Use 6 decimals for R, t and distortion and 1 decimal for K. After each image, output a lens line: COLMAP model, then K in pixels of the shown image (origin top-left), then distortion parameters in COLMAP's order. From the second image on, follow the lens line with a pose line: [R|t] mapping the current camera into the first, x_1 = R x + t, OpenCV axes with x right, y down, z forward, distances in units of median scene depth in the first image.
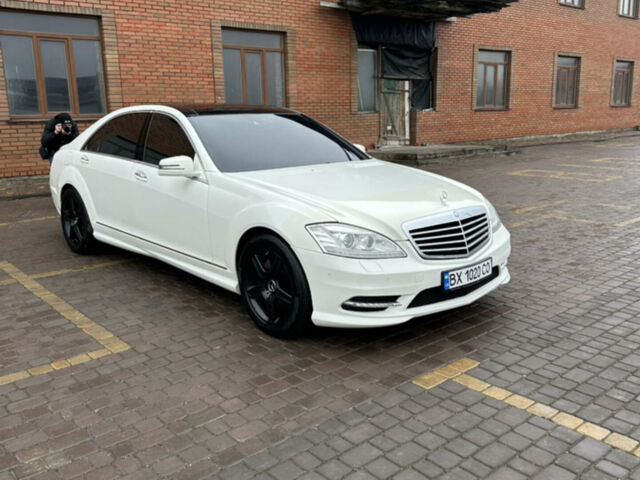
lens RADIAL K [[506.1, 0, 319.8], [0, 506.1, 248.5], [0, 0, 1]] dist [0.001287, 0.003089]
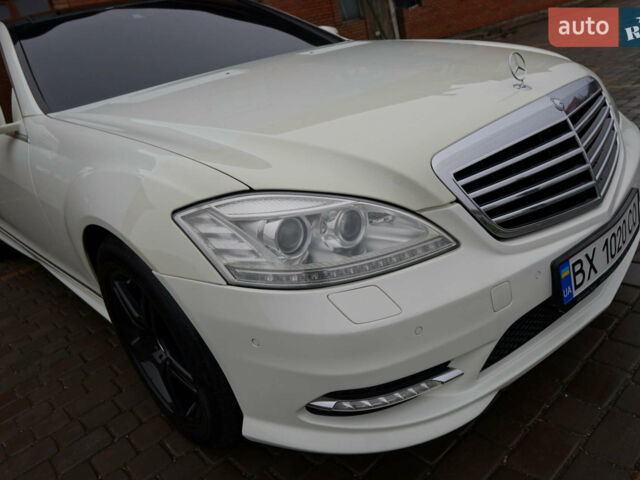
lens RADIAL K [[433.6, 0, 329.2], [0, 433.6, 240.8], [0, 0, 1]] dist [-0.005362, -0.001758]
pose [[0.981684, -0.183305, -0.051918, 0.094473], [0.189484, 0.967737, 0.166077, -0.055600], [0.019800, -0.172873, 0.984745, 0.668955]]
